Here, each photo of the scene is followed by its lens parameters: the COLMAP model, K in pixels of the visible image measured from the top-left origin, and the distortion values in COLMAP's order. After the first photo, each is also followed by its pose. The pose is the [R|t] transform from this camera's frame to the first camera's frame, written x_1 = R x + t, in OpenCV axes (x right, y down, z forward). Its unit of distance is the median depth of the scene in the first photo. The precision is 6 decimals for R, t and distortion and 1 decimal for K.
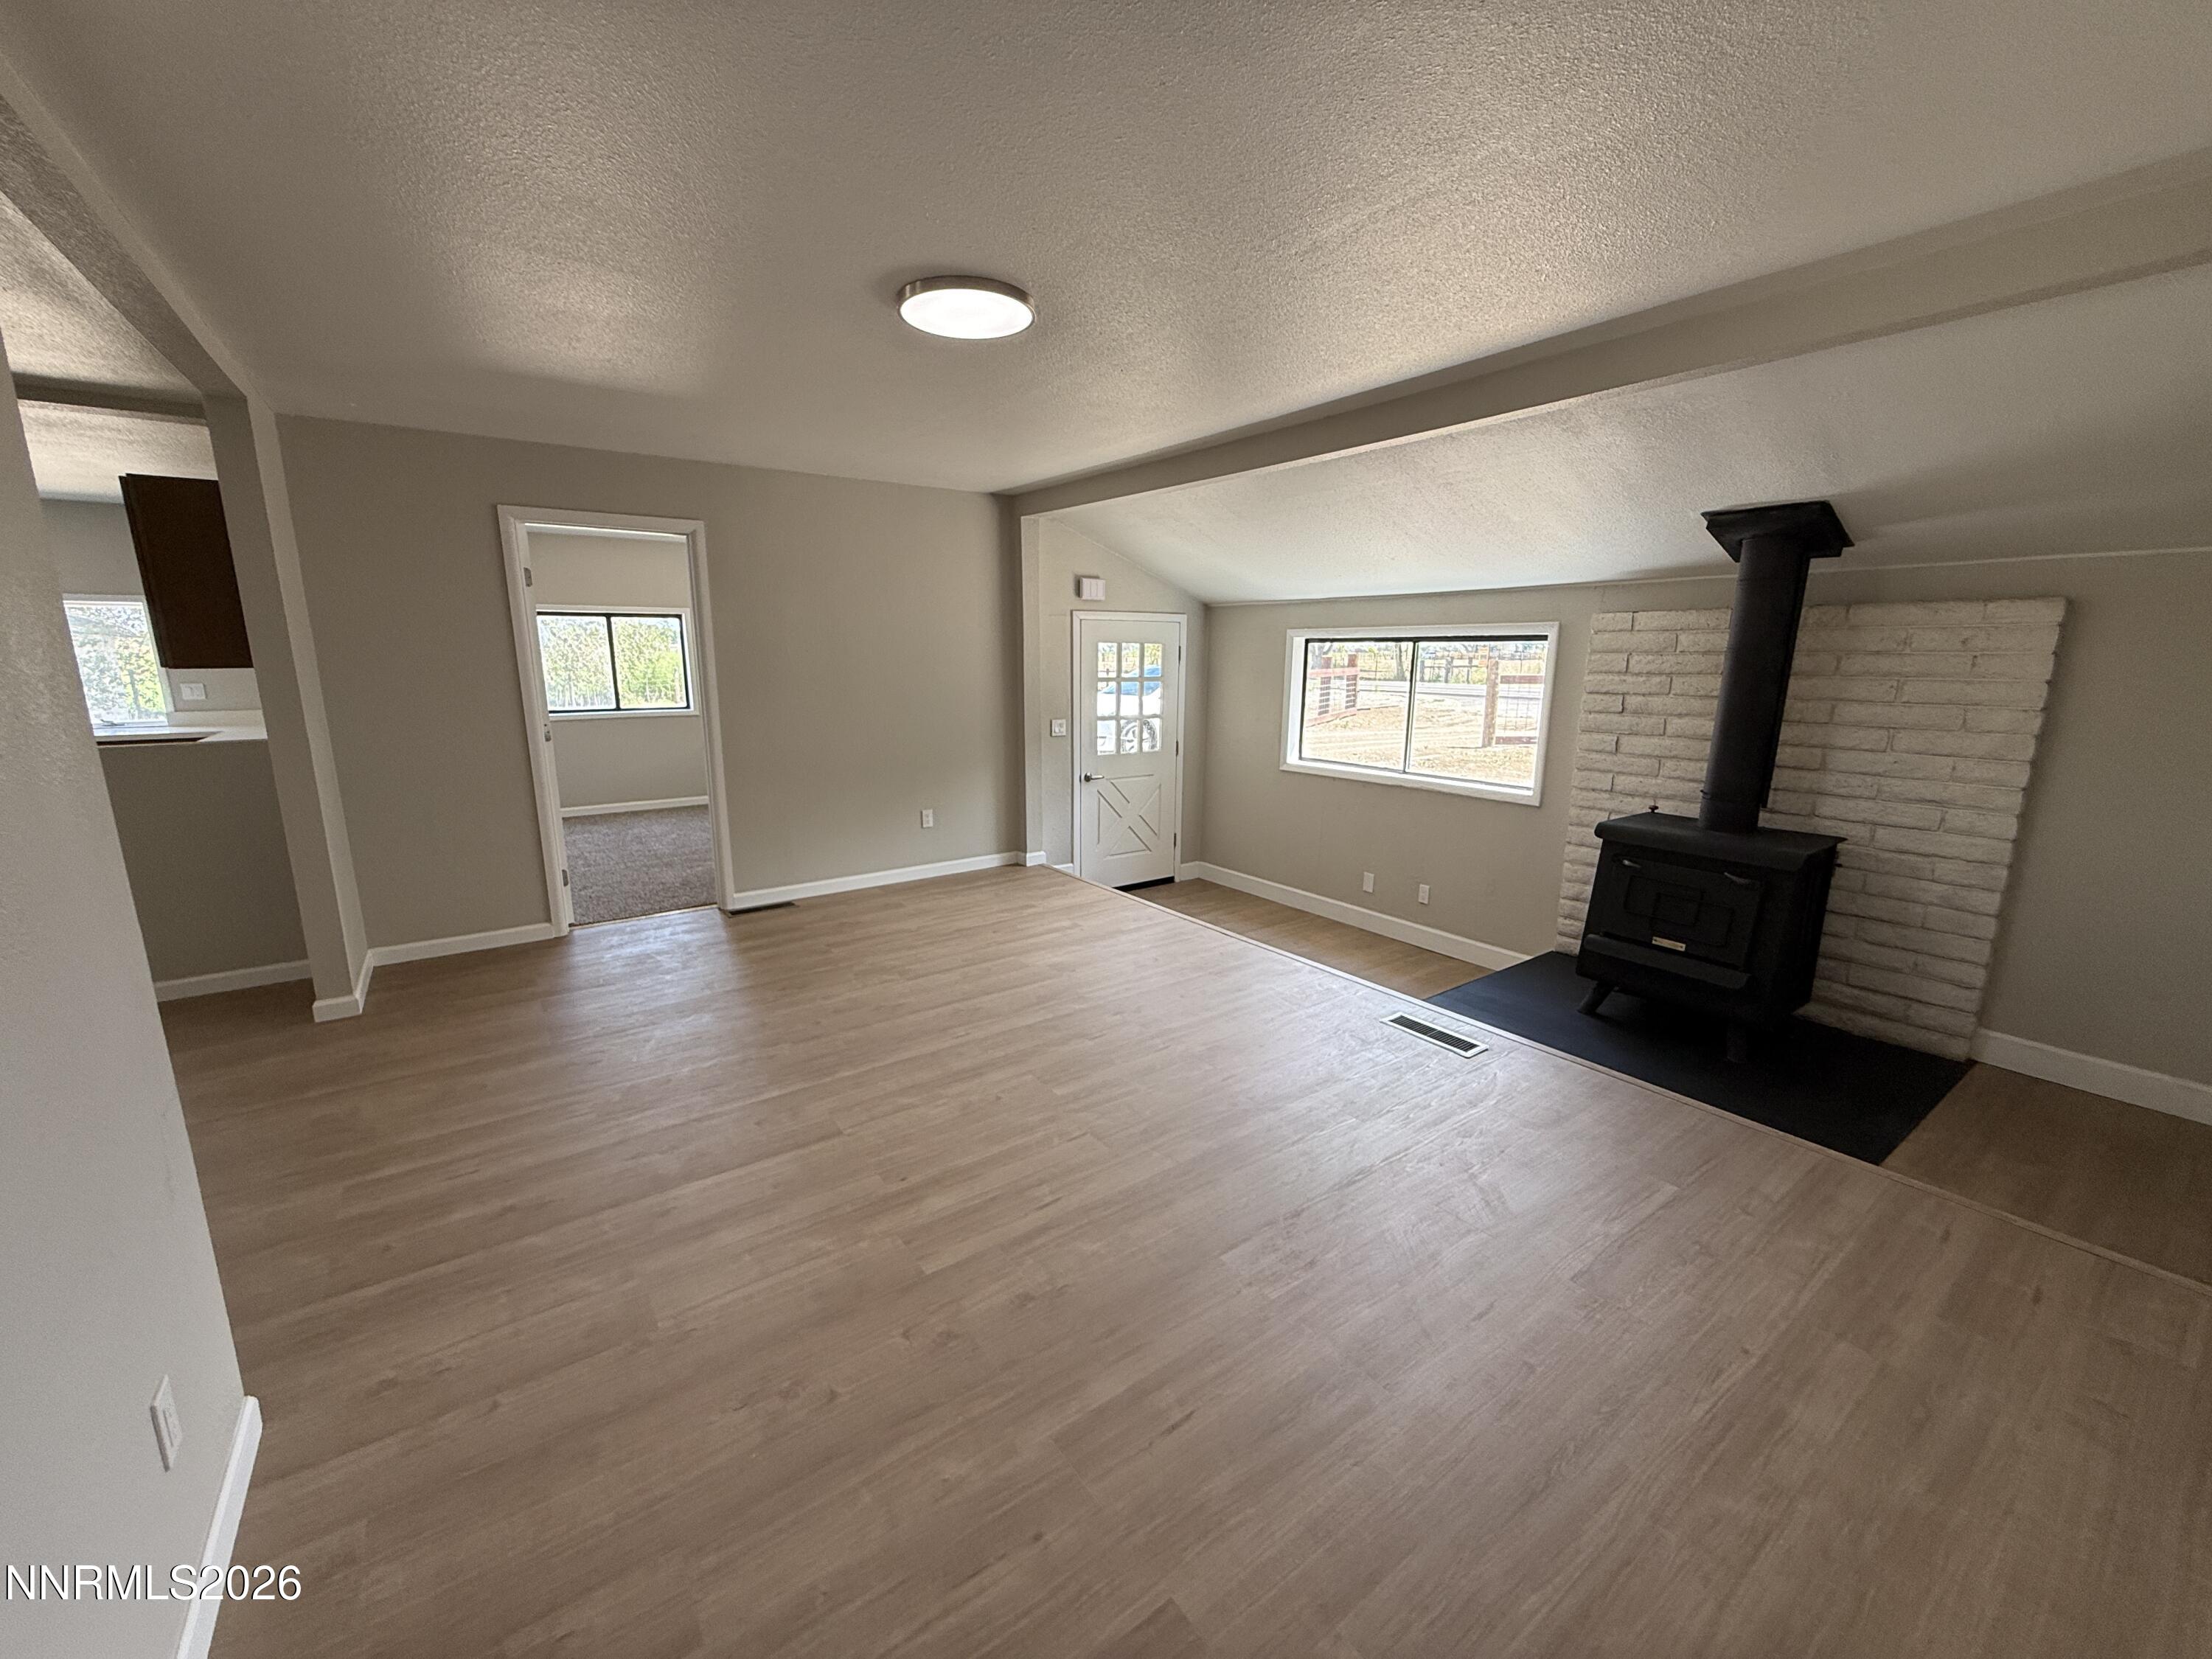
lens RADIAL K [[880.3, 0, 1091.3], [0, 880.3, 832.5], [0, 0, 1]] dist [-0.000061, -0.000290]
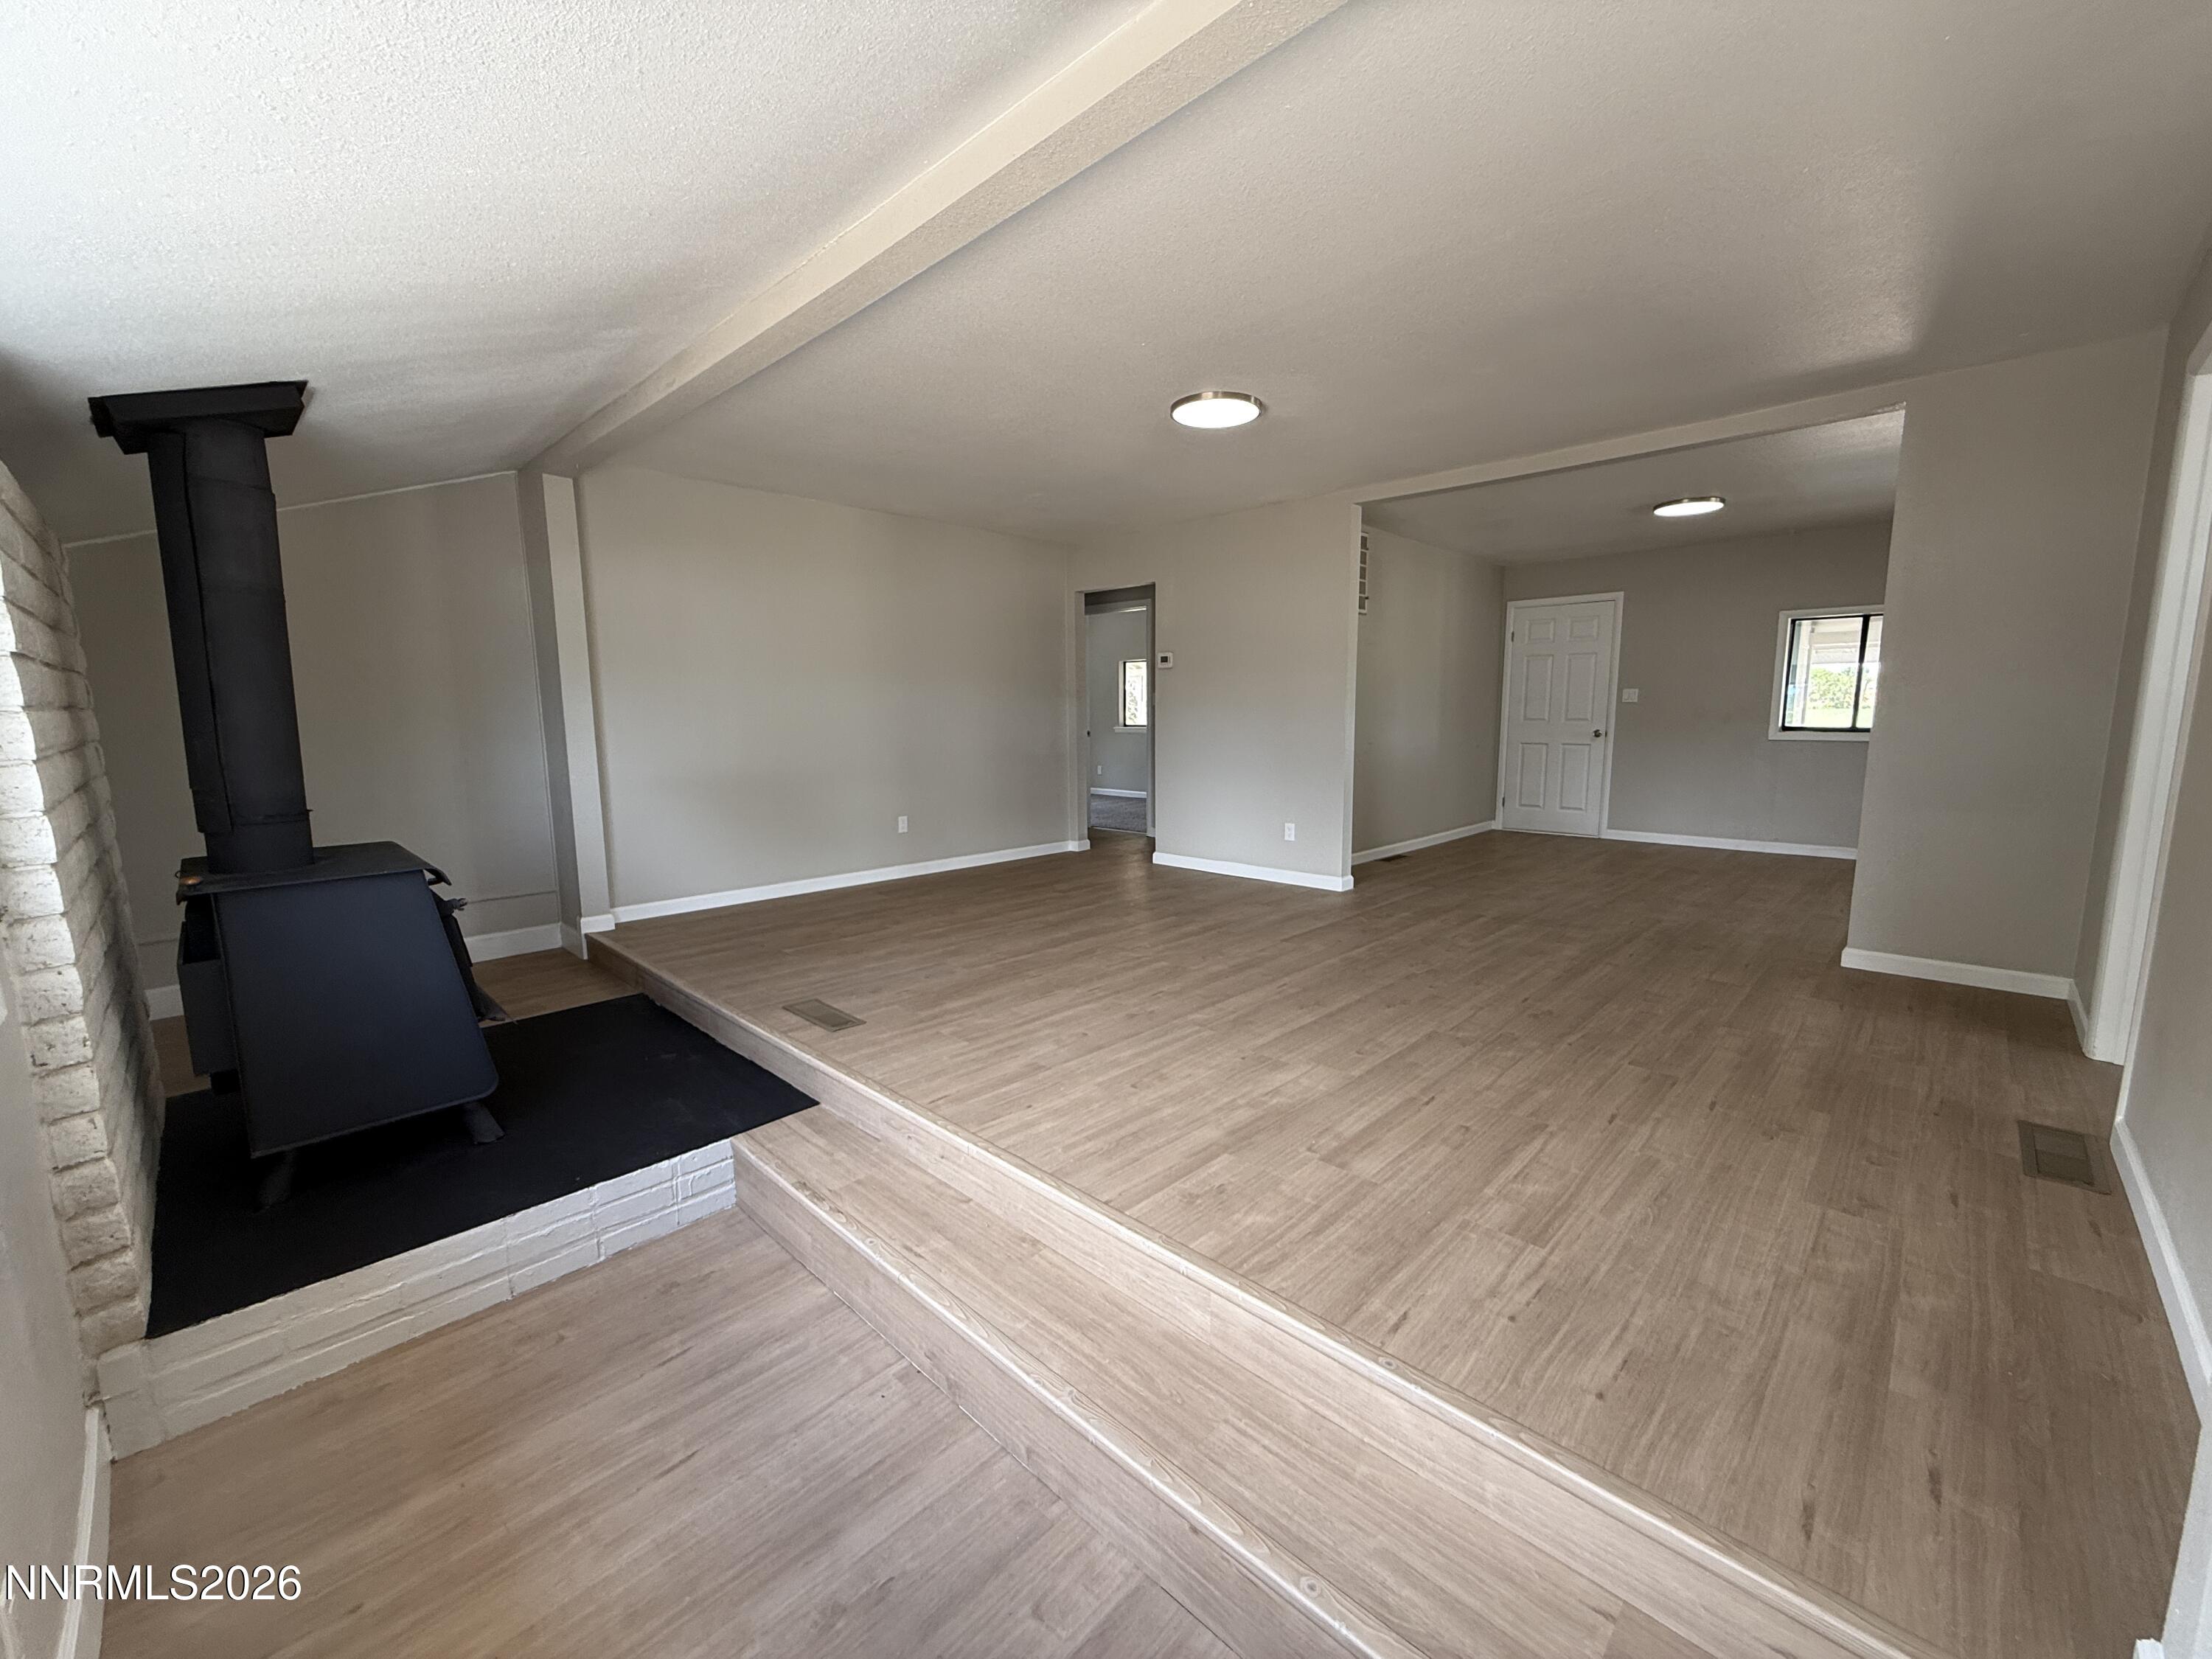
lens RADIAL K [[880.3, 0, 1091.3], [0, 880.3, 832.5], [0, 0, 1]] dist [-0.000061, -0.000290]
pose [[-0.985465, 0.029594, -0.167278, 0.198911], [-0.028121, 0.942703, 0.332445, -0.228859], [0.167532, 0.332317, -0.928169, 1.481593]]
